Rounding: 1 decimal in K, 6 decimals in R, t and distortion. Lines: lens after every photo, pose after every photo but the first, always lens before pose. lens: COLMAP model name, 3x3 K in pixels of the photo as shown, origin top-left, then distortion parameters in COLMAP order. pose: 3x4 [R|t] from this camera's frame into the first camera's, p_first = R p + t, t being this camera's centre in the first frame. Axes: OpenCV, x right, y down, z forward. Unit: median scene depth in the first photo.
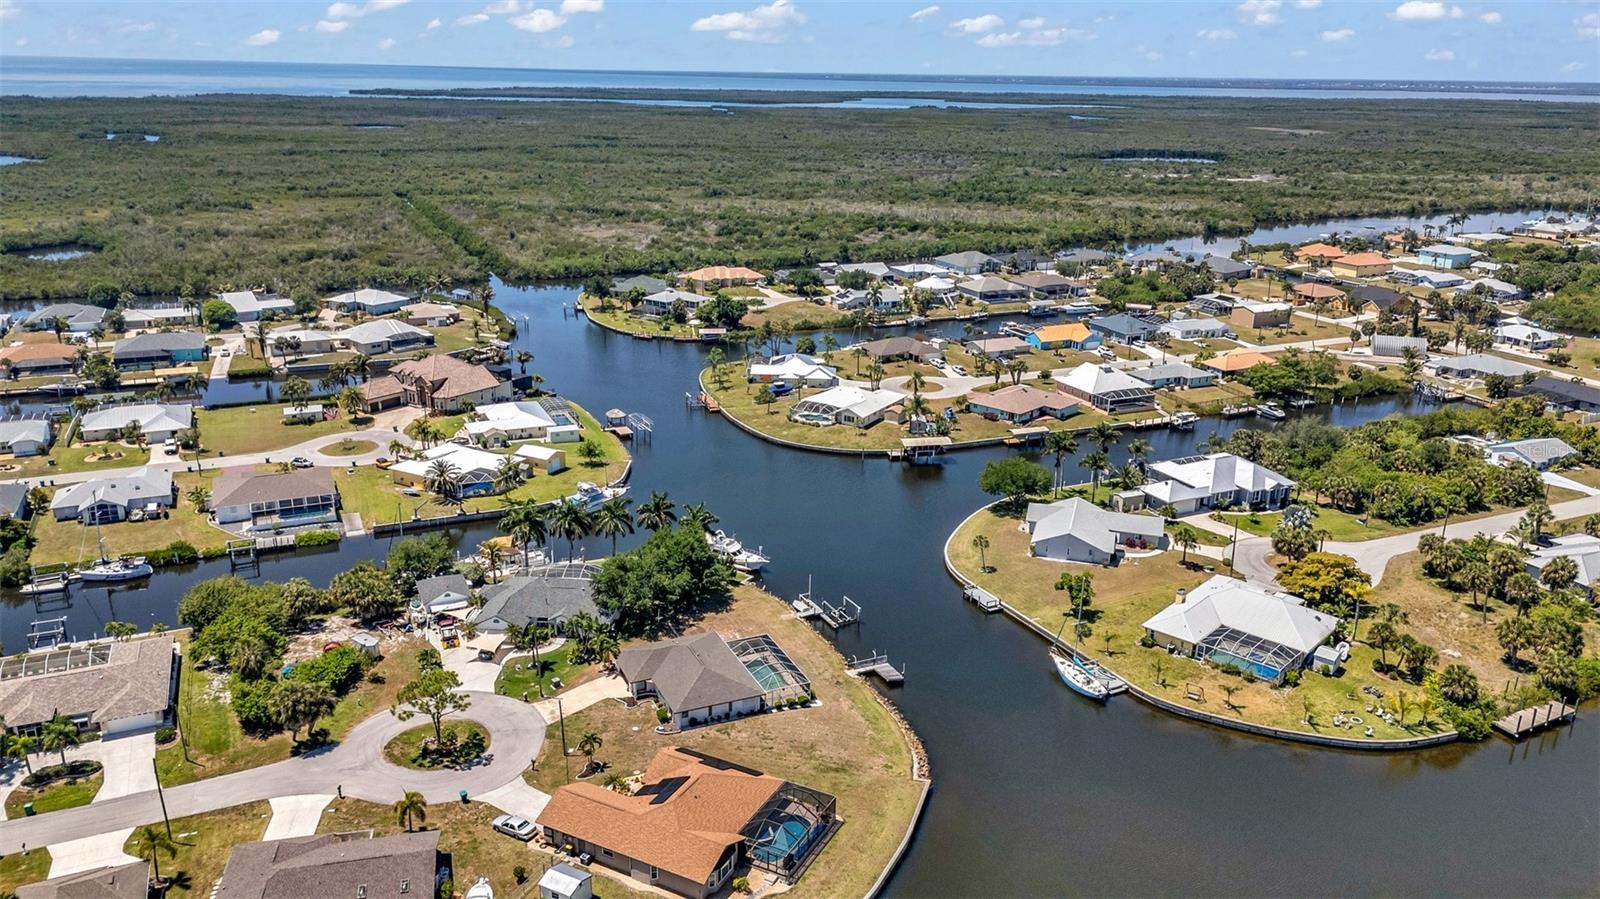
lens RADIAL K [[1169.5, 0, 799.2], [0, 1169.5, 454.2], [0, 0, 1]] dist [0.074855, -0.070590]
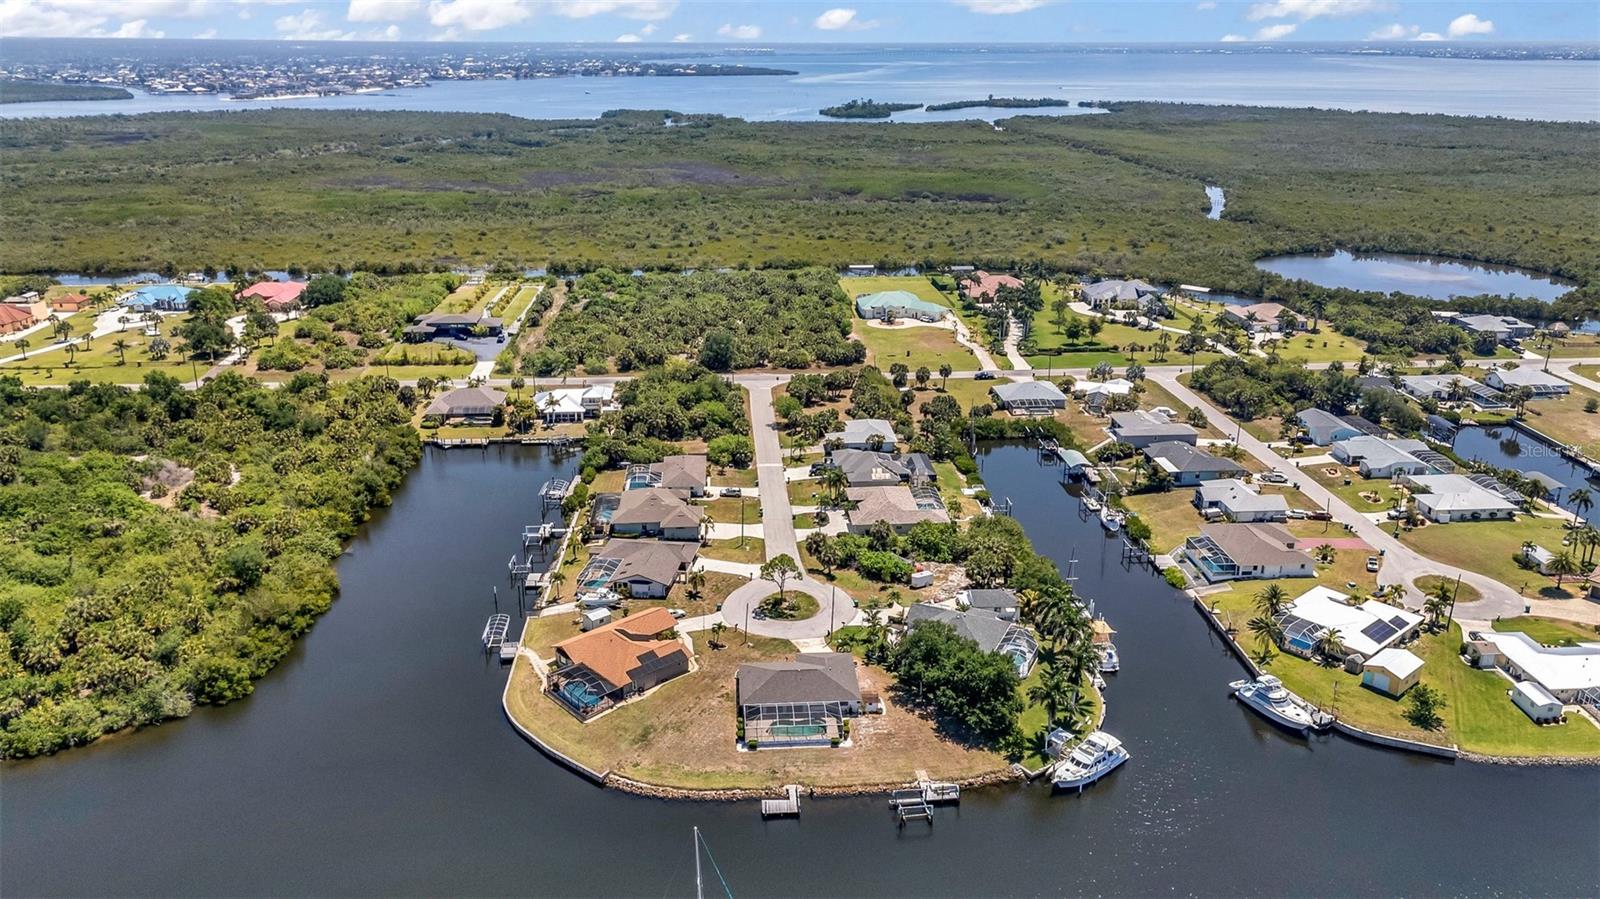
lens RADIAL K [[1169.5, 0, 799.2], [0, 1169.5, 454.2], [0, 0, 1]] dist [0.074855, -0.070590]
pose [[-0.351725, 0.296562, -0.887885, 0.639006], [-0.297930, 0.863707, 0.406507, -0.355853], [0.887427, 0.407507, -0.215432, 0.815864]]
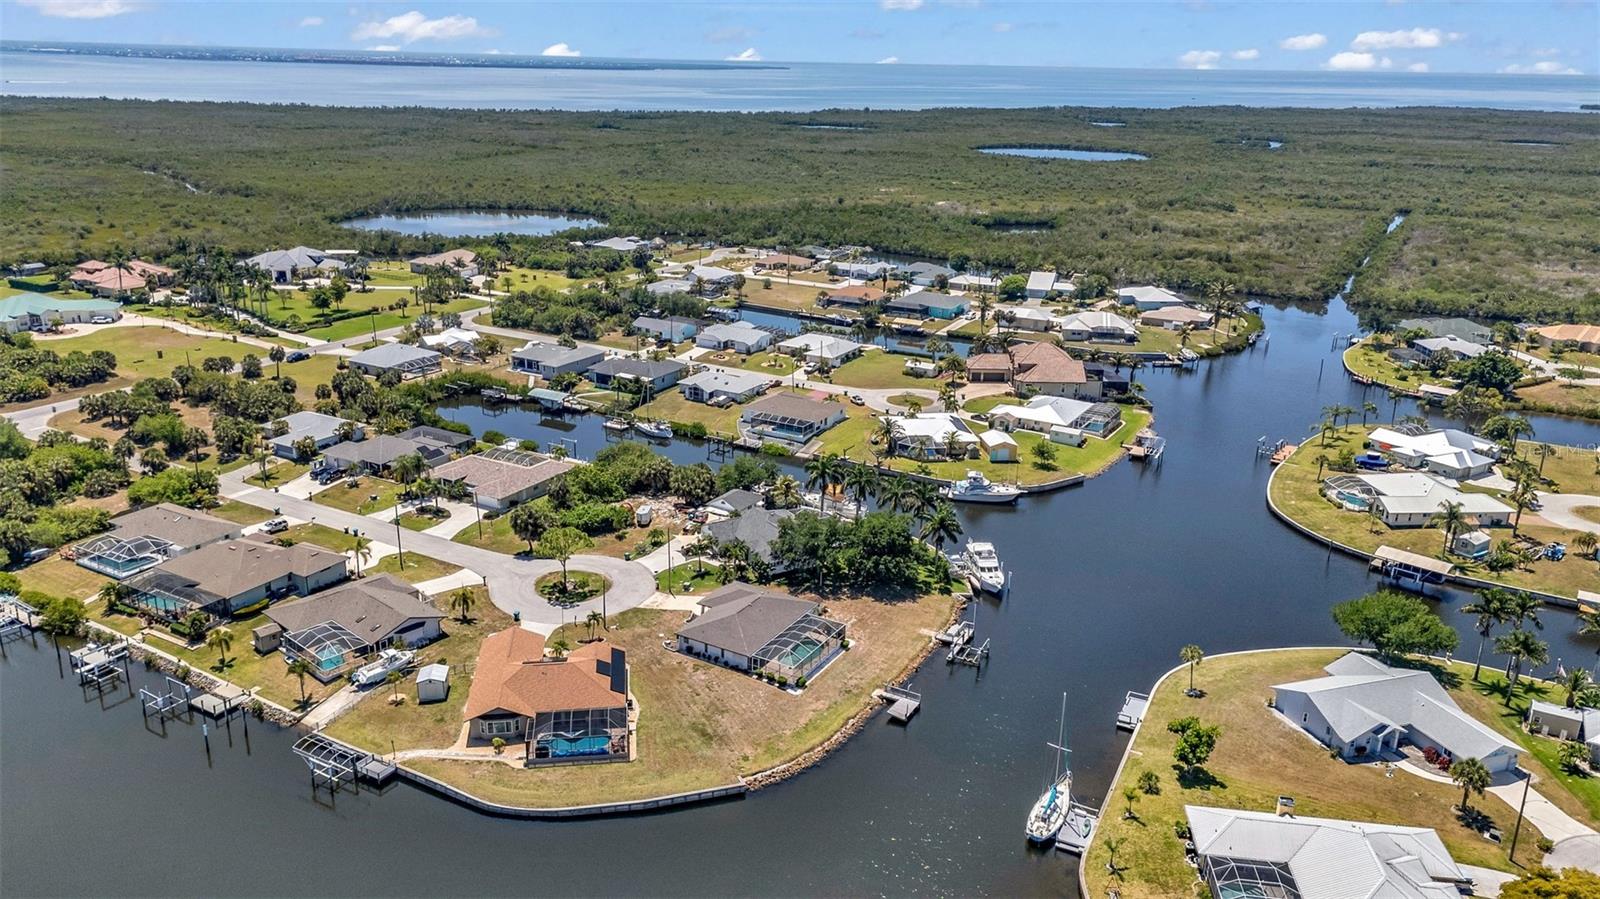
lens RADIAL K [[1169.5, 0, 799.2], [0, 1169.5, 454.2], [0, 0, 1]] dist [0.074855, -0.070590]
pose [[0.583122, 0.255573, -0.771137, 0.510549], [-0.263848, 0.957348, 0.117770, -0.069591], [0.768345, 0.134789, 0.625682, 0.240953]]
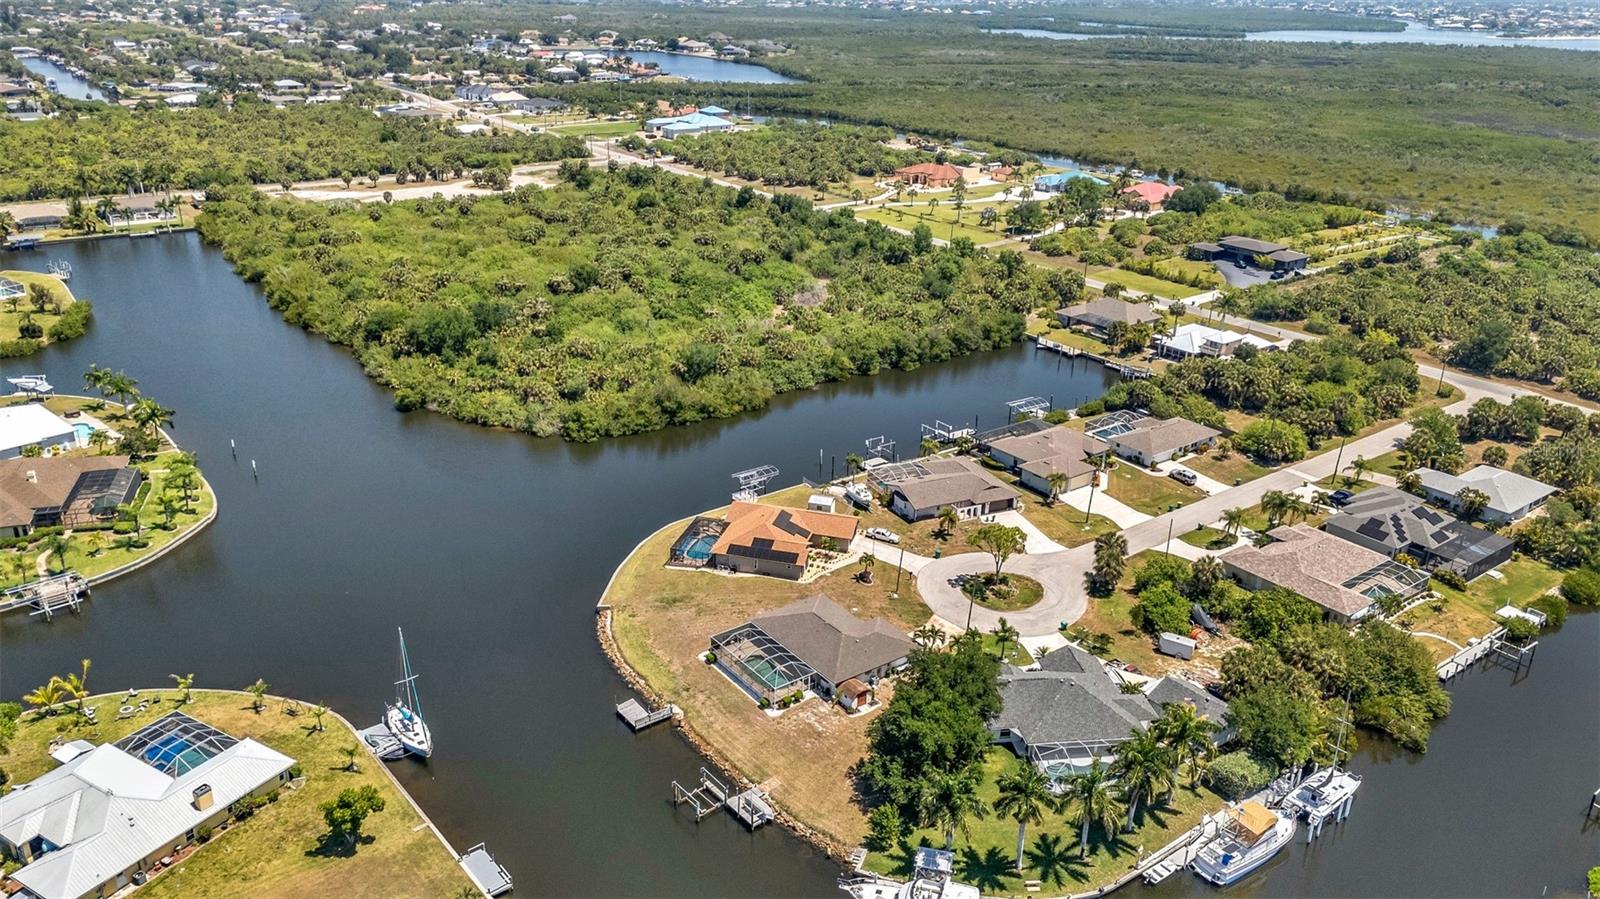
lens RADIAL K [[1169.5, 0, 799.2], [0, 1169.5, 454.2], [0, 0, 1]] dist [0.074855, -0.070590]
pose [[-0.976881, 0.047113, -0.208530, 0.095178], [-0.100269, 0.760506, 0.641543, -0.400212], [0.188813, 0.647620, -0.738199, 1.142236]]
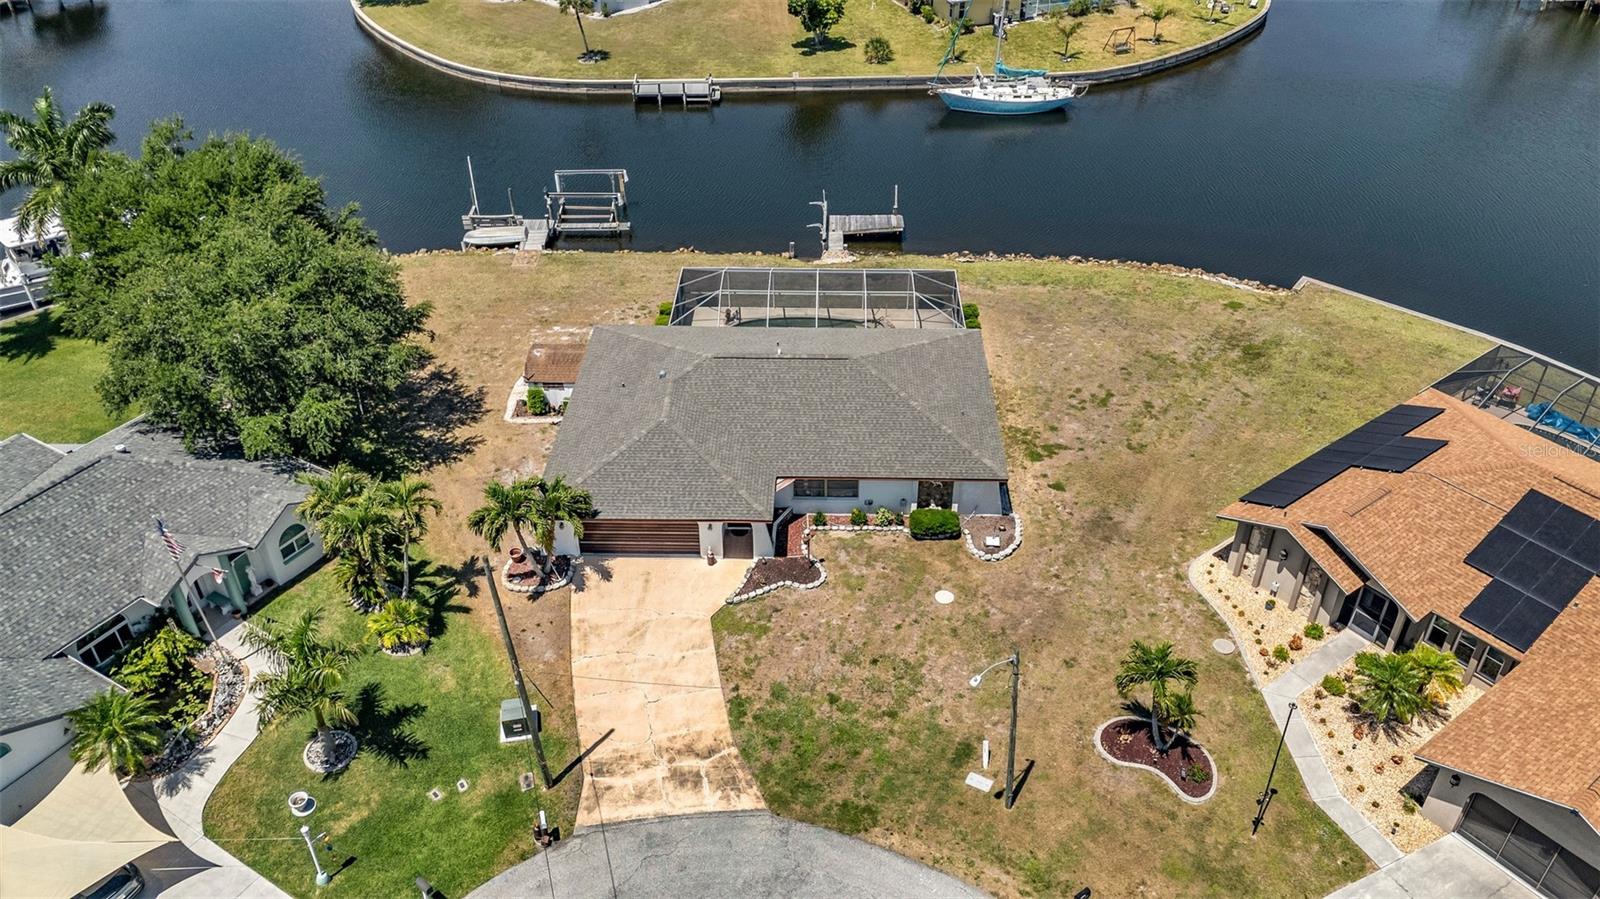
lens RADIAL K [[1169.5, 0, 799.2], [0, 1169.5, 454.2], [0, 0, 1]] dist [0.074855, -0.070590]
pose [[0.436356, -0.537945, 0.721255, -0.237368], [0.292022, 0.842874, 0.451981, 0.032814], [-0.851068, 0.013398, 0.524885, 0.573130]]
